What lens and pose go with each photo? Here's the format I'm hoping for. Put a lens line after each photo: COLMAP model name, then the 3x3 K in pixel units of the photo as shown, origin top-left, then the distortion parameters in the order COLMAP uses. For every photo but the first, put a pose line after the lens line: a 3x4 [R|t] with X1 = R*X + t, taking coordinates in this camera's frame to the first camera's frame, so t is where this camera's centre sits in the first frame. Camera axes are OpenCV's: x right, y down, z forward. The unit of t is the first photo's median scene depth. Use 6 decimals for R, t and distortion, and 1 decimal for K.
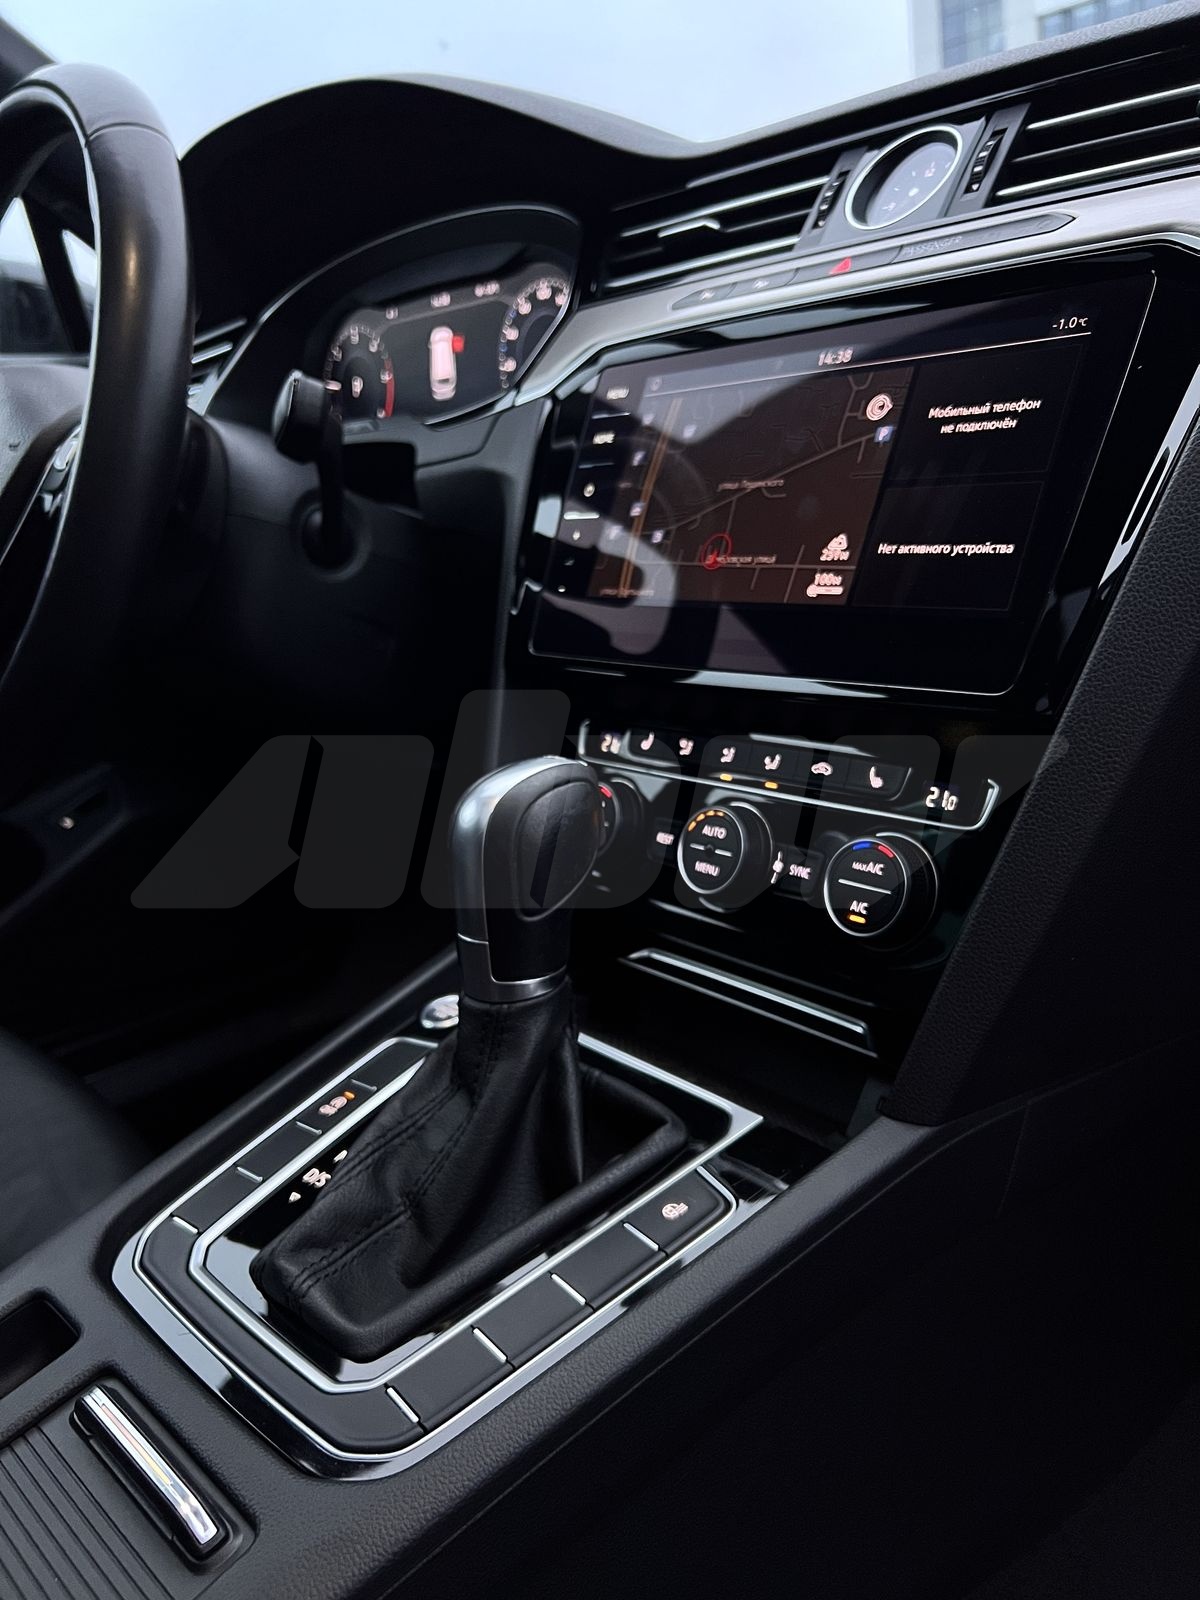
lens RADIAL K [[1228.1, 0, 640.6], [0, 1228.1, 804.1], [0, 0, 1]] dist [0.059147, -0.128823]
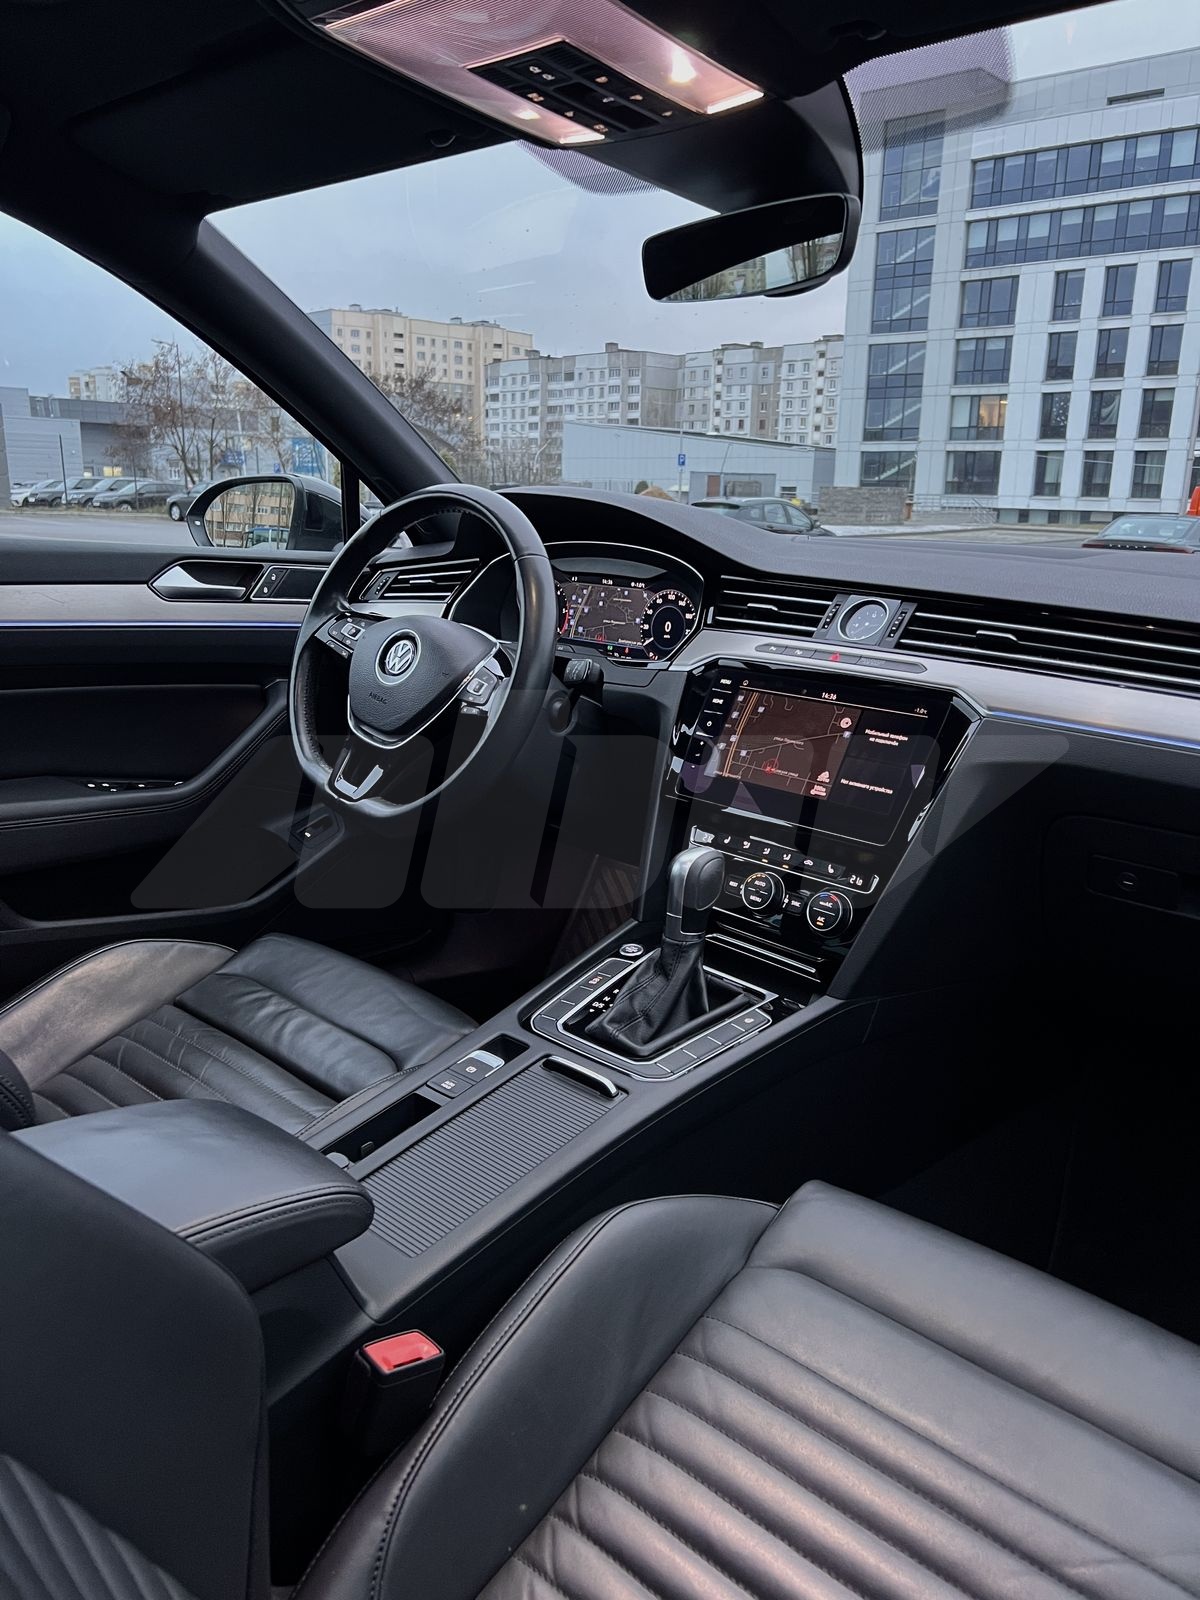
lens RADIAL K [[1216.0, 0, 600.0], [0, 1216.0, 800.0], [0, 0, 1]] dist [0.052769, -0.128320]
pose [[0.992373, 0.105644, 0.063527, -0.447601], [-0.103645, 0.994033, -0.033987, -0.027995], [-0.066739, 0.027143, 0.997401, -1.447336]]
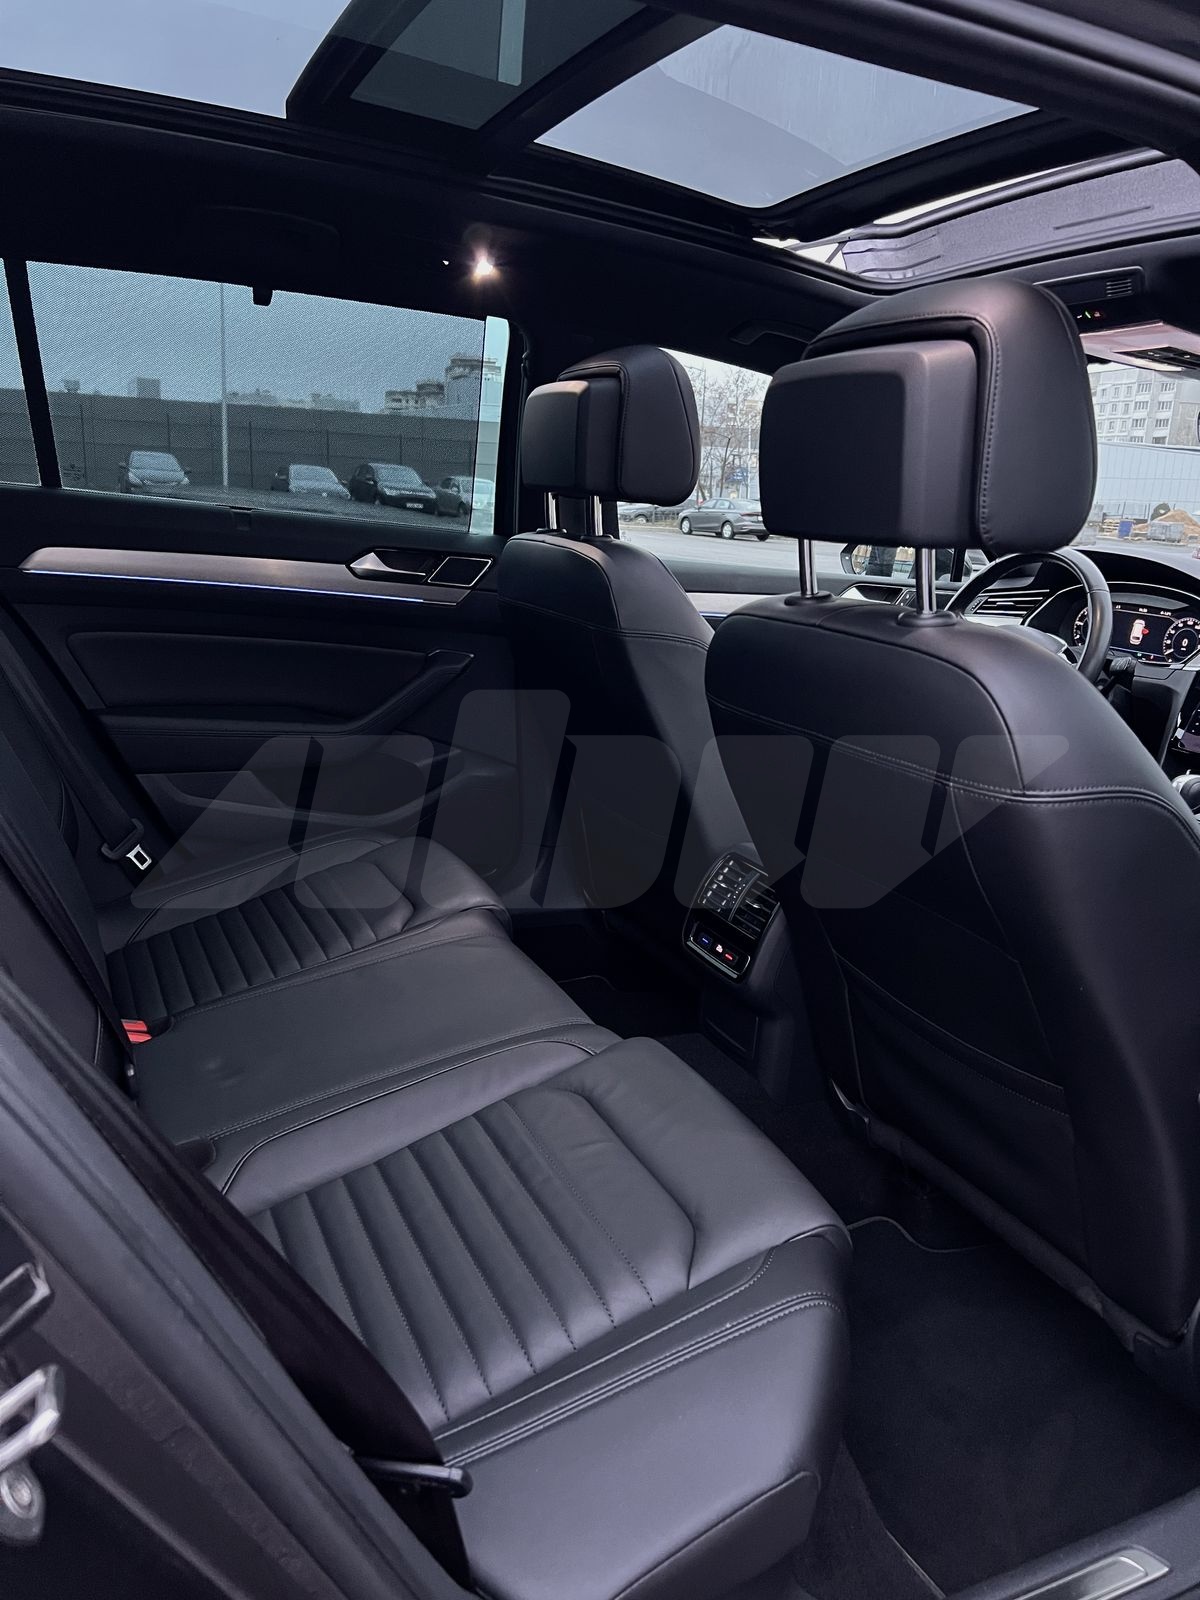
lens RADIAL K [[1216.0, 0, 600.0], [0, 1216.0, 800.0], [0, 0, 1]] dist [0.052769, -0.128320]
pose [[0.929668, 0.215166, -0.299034, -0.661115], [-0.220927, 0.975178, 0.014836, 0.390167], [0.294804, 0.052272, 0.954127, -3.312788]]
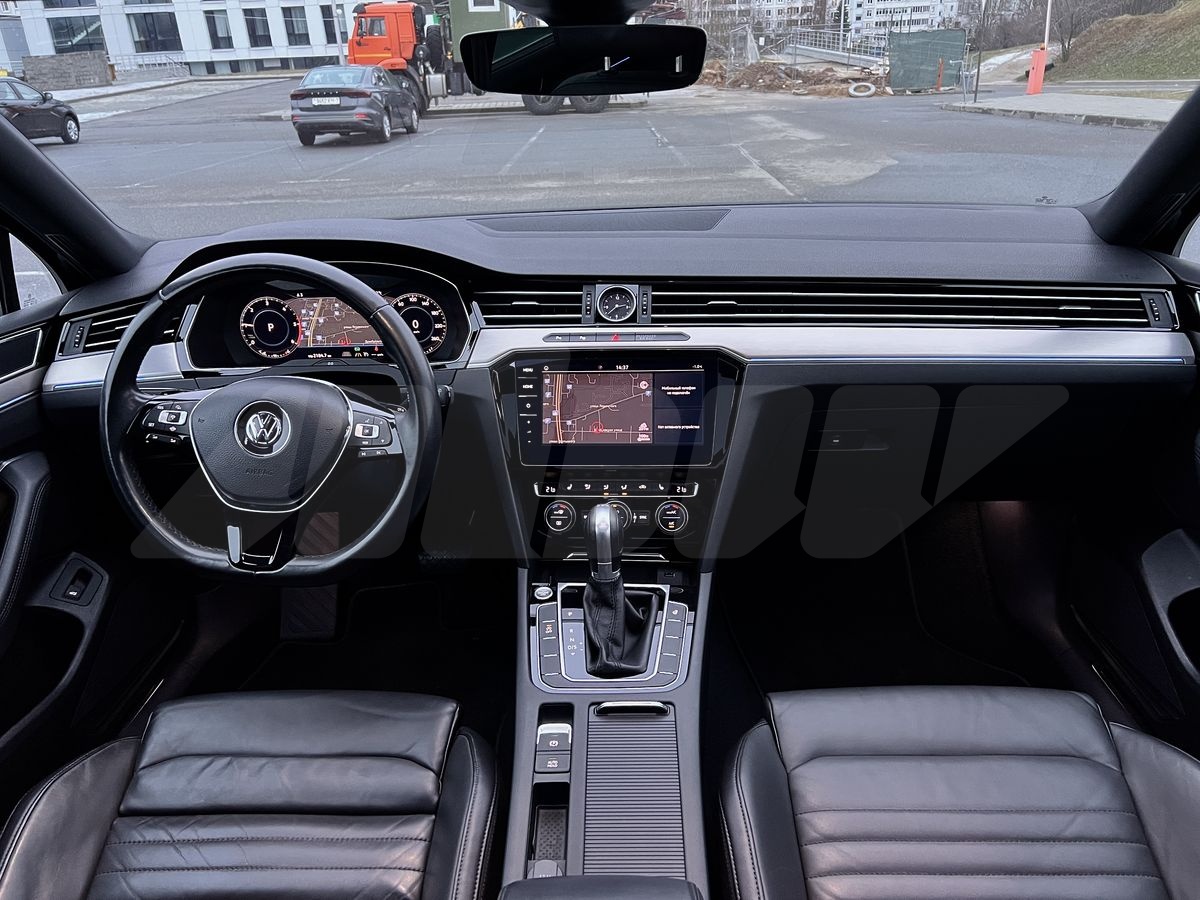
lens RADIAL K [[912.0, 0, 600.0], [0, 912.0, 450.0], [0, 0, 1]] dist [0.052769, -0.128320]
pose [[0.708935, -0.226650, 0.667863, -1.681766], [0.152923, 0.973826, 0.168157, -0.598701], [-0.688495, -0.017081, 0.725040, -0.806116]]
